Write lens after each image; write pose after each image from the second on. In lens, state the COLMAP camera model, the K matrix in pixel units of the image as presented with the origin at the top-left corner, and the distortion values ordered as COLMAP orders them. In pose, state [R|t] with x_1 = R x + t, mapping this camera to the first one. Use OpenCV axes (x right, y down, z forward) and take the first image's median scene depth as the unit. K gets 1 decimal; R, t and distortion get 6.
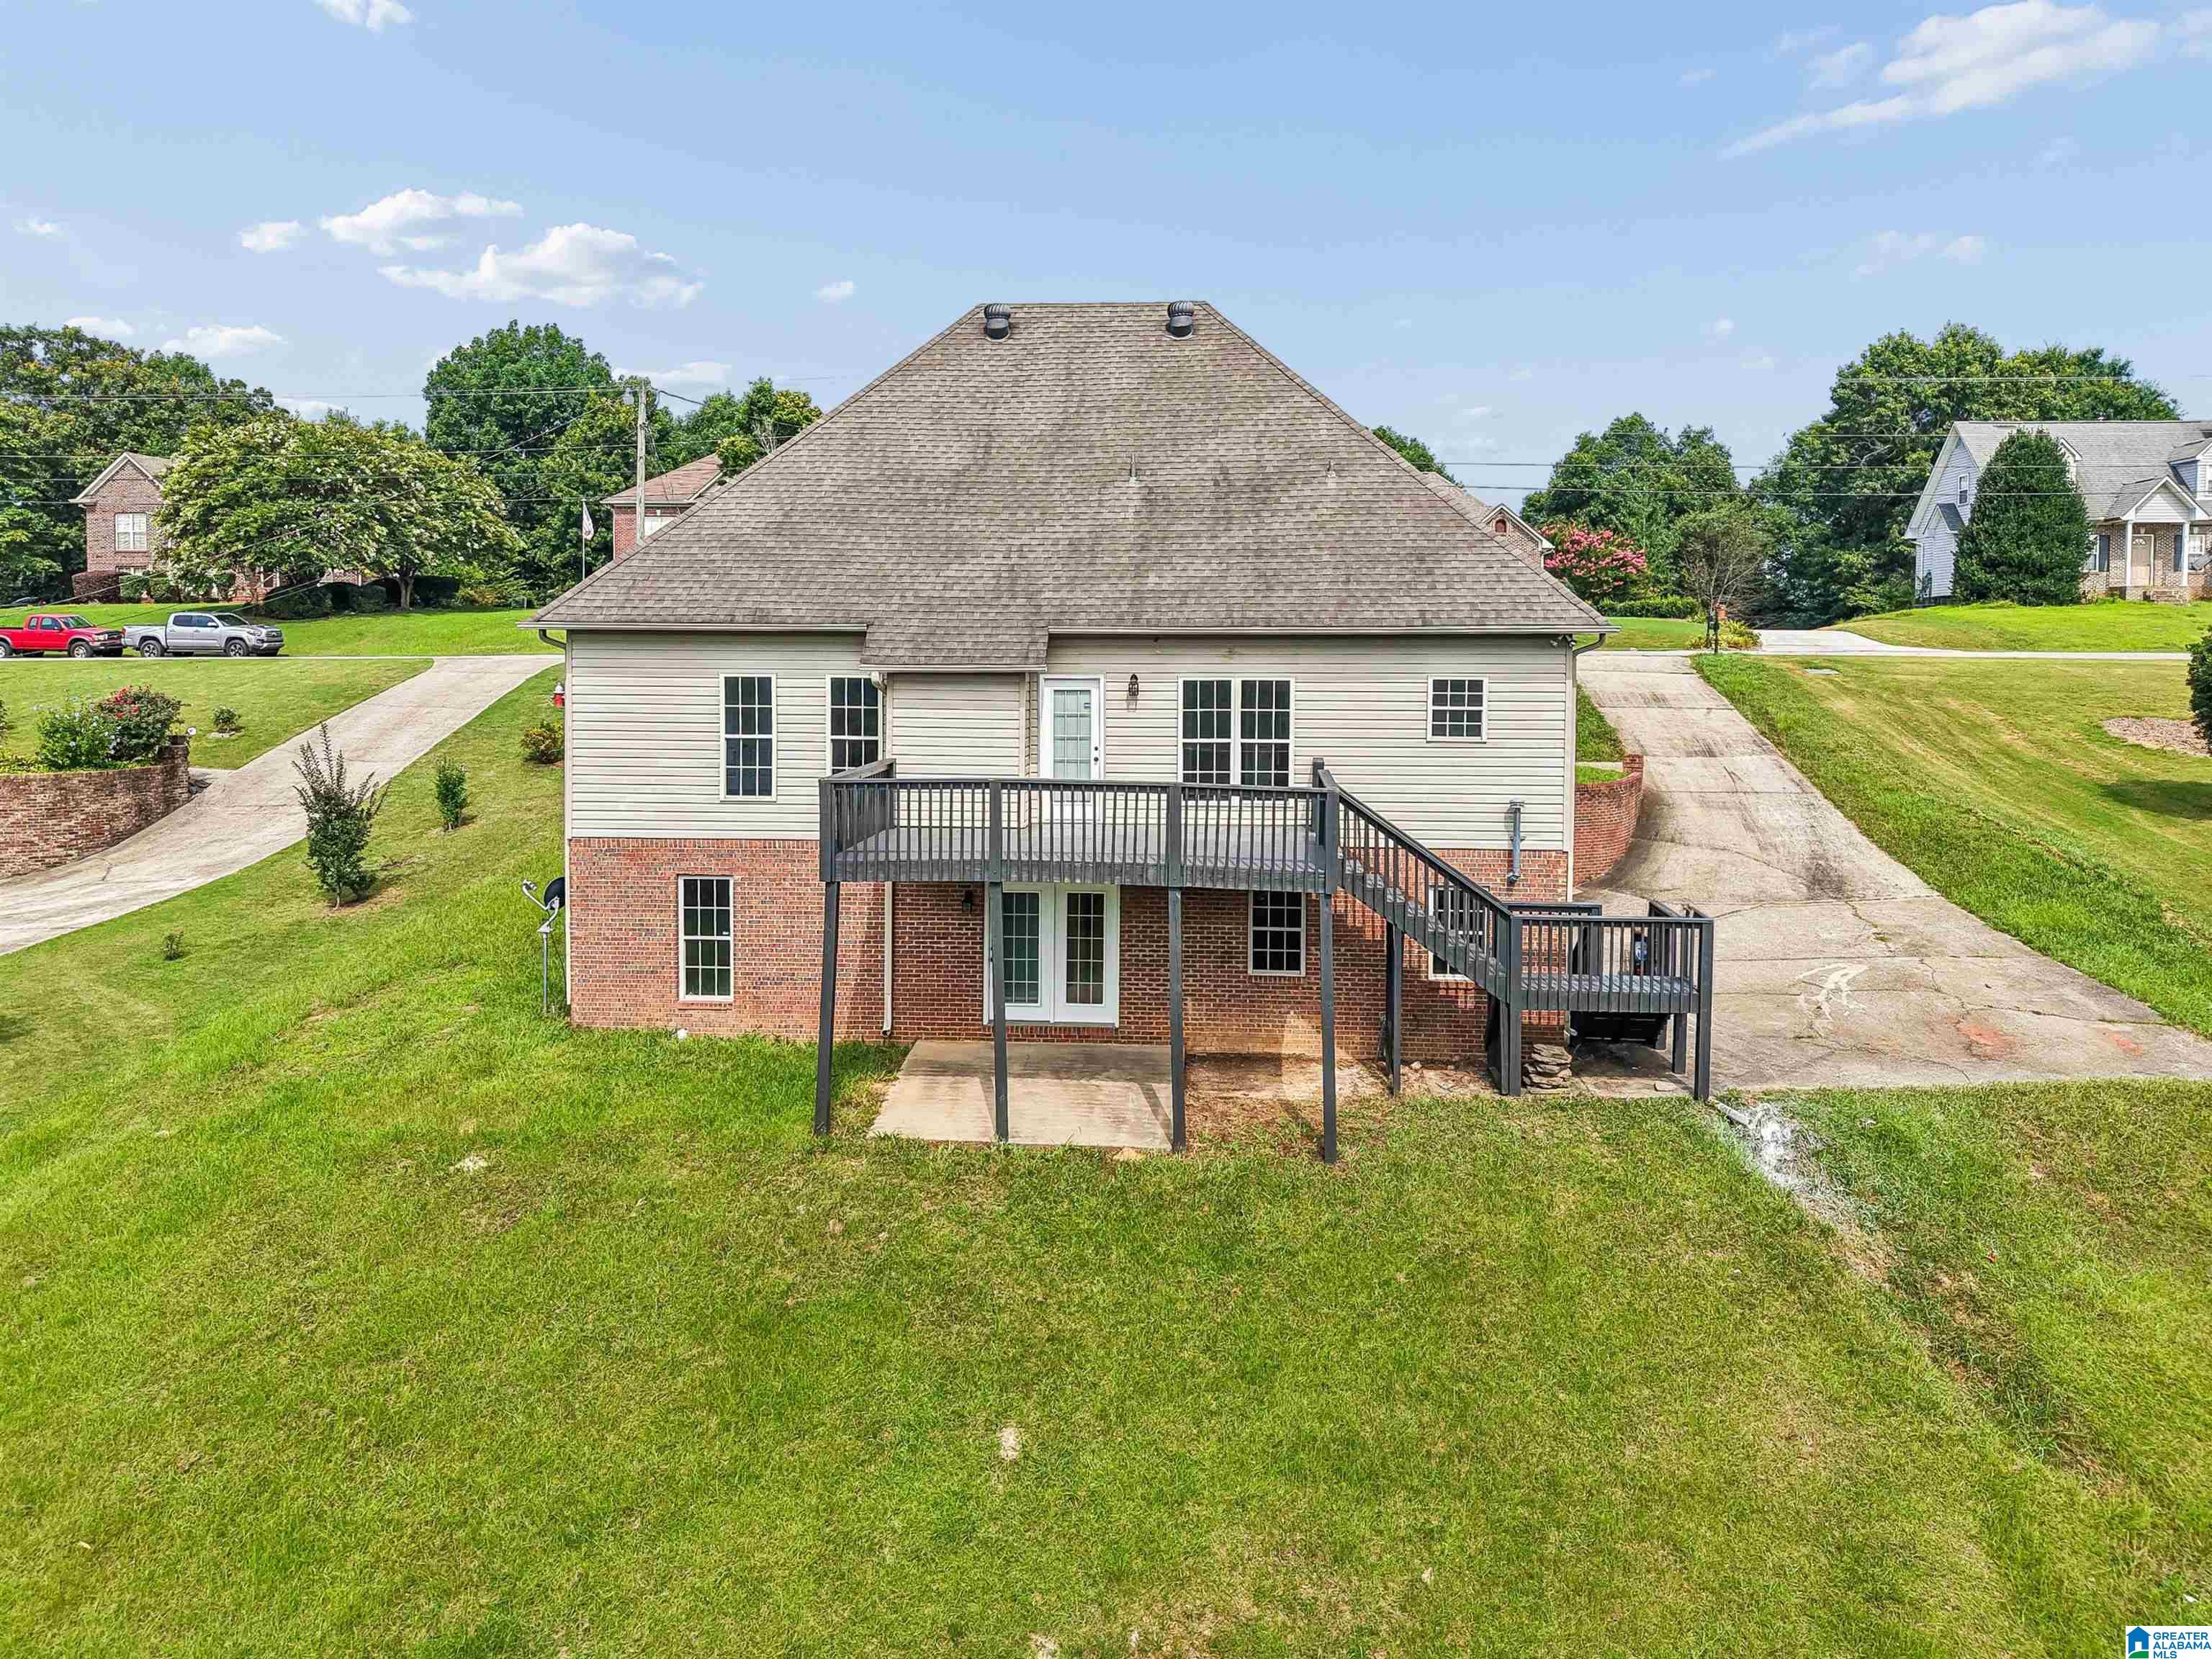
lens RADIAL K [[1505.7, 0, 1115.0], [0, 1505.7, 791.8], [0, 0, 1]] dist [0.011378, -0.002089]
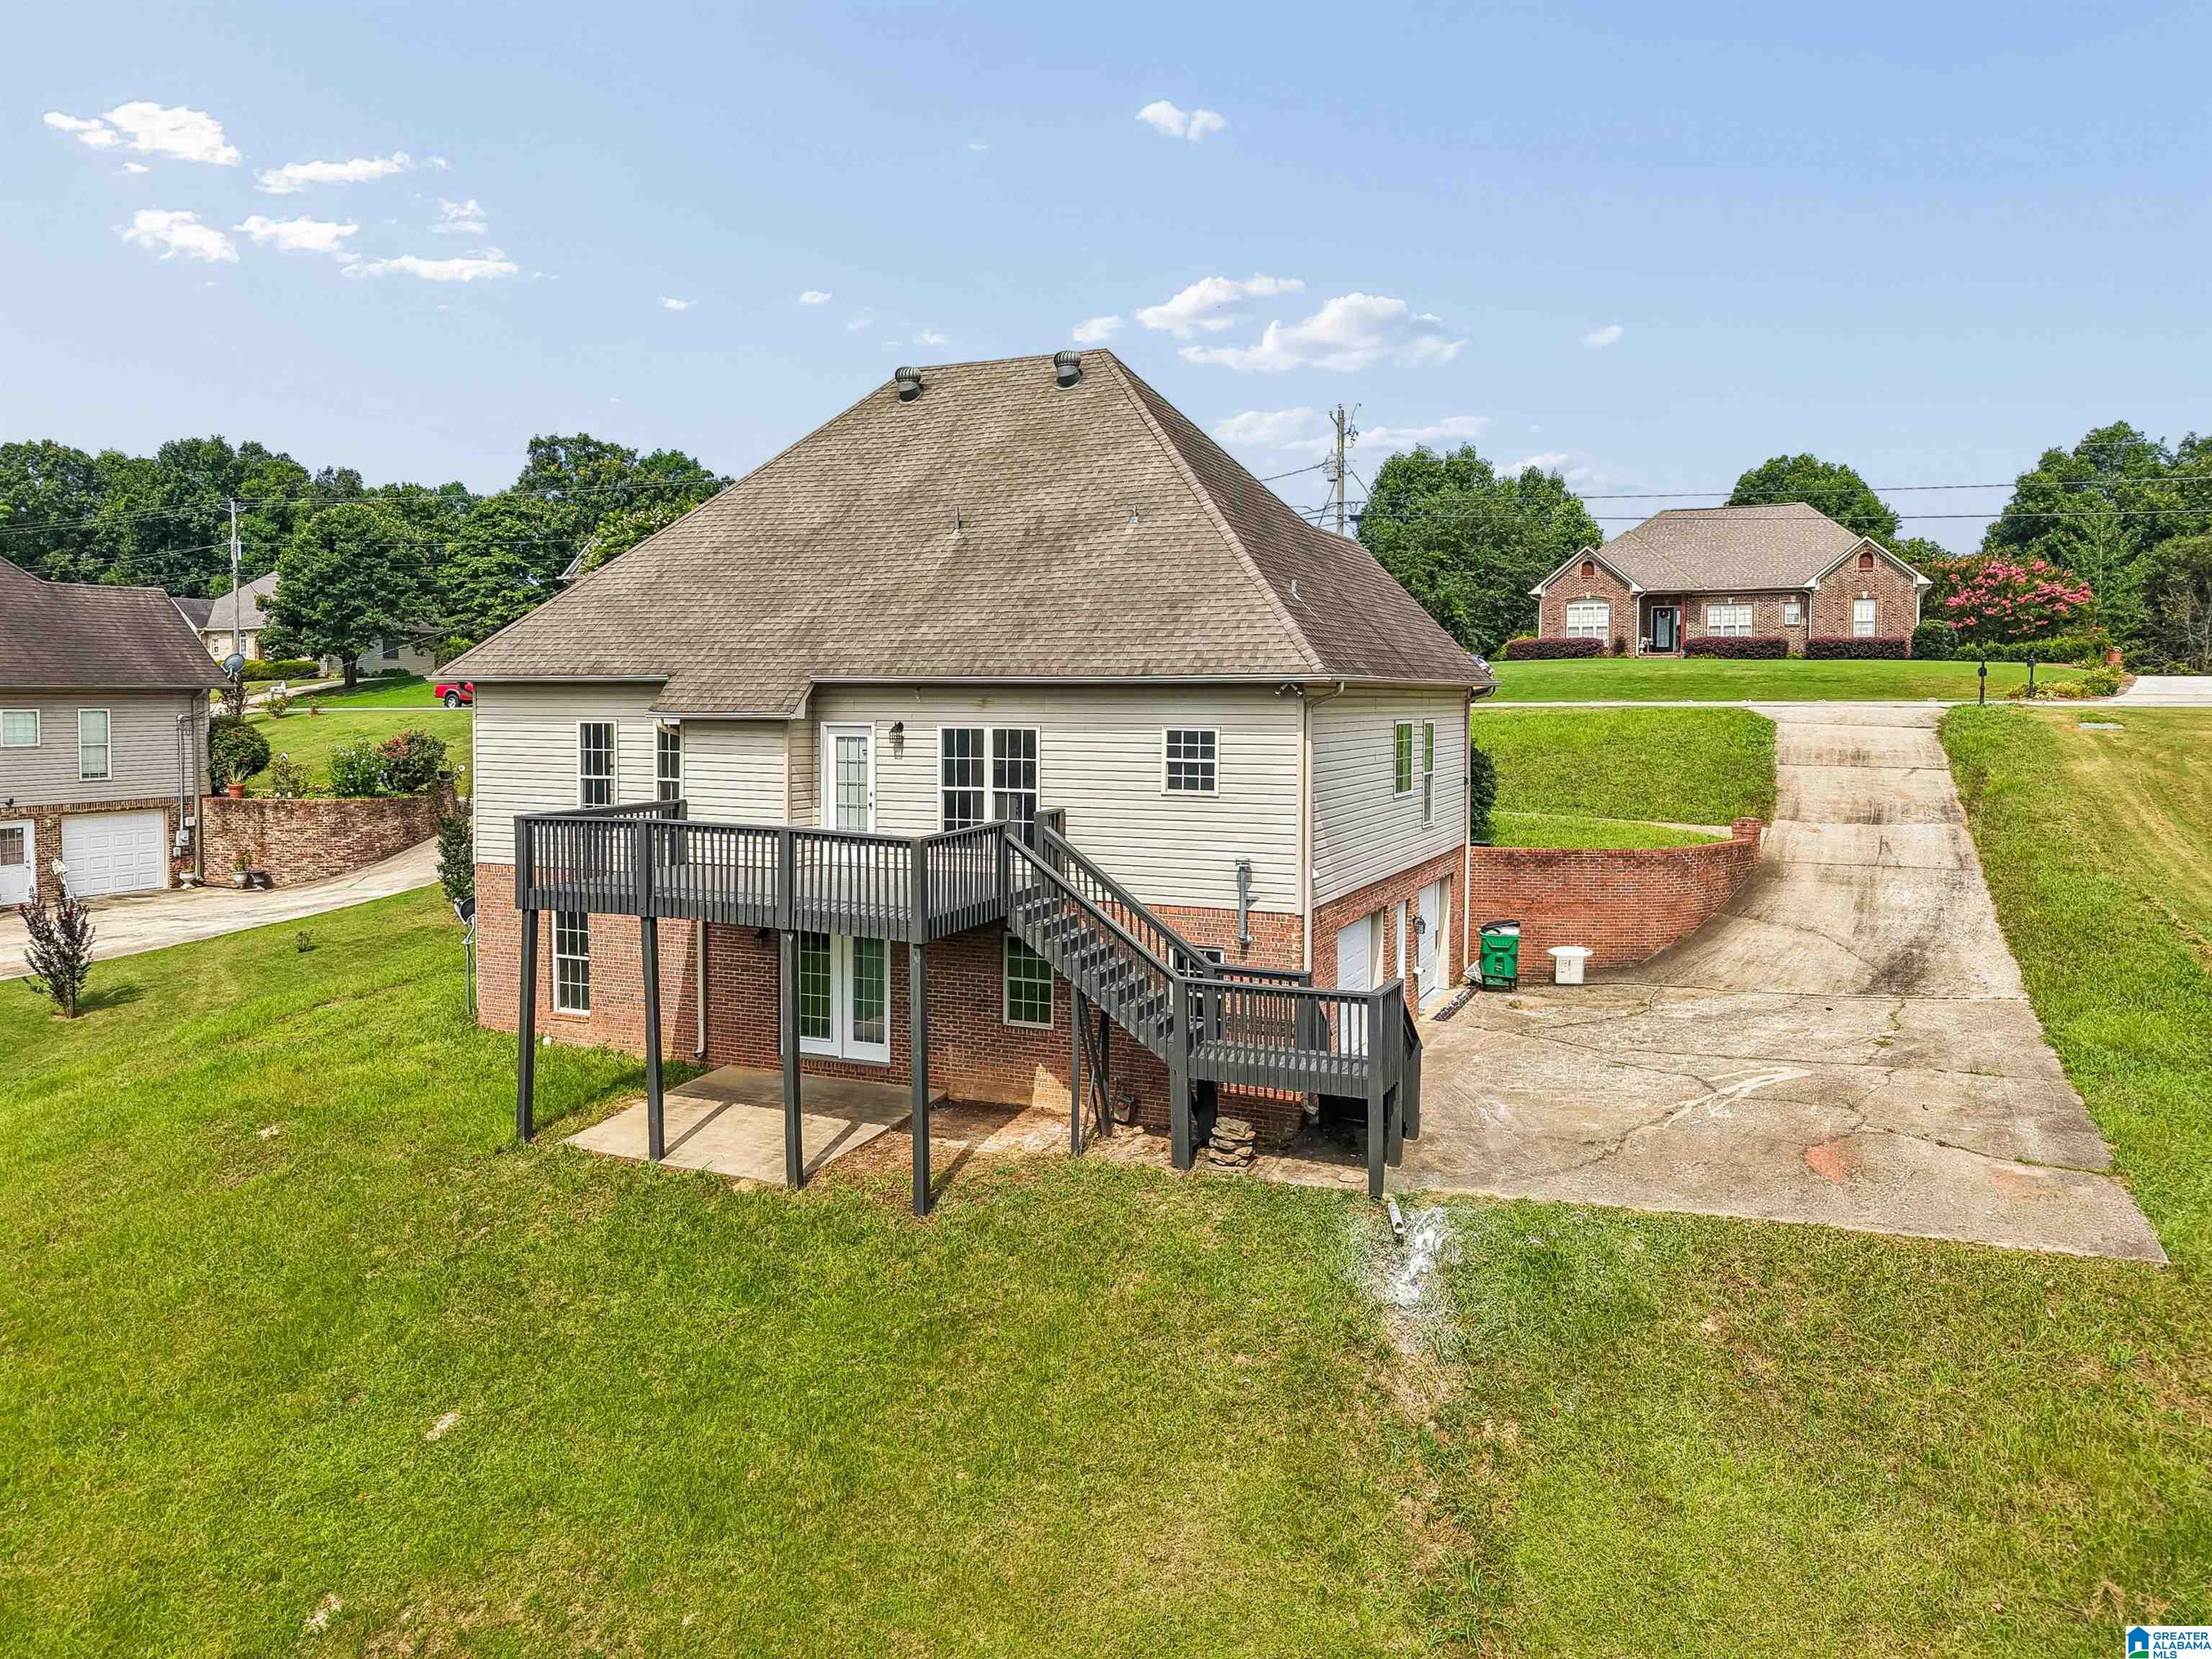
lens RADIAL K [[1493.8, 0, 1106.0], [0, 1493.8, 829.5], [0, 0, 1]] dist [0.007107, -0.004288]
pose [[0.941322, 0.028905, -0.336271, 0.480279], [-0.031690, 0.999494, -0.002795, -0.007006], [0.336020, 0.013288, 0.941761, 0.091014]]
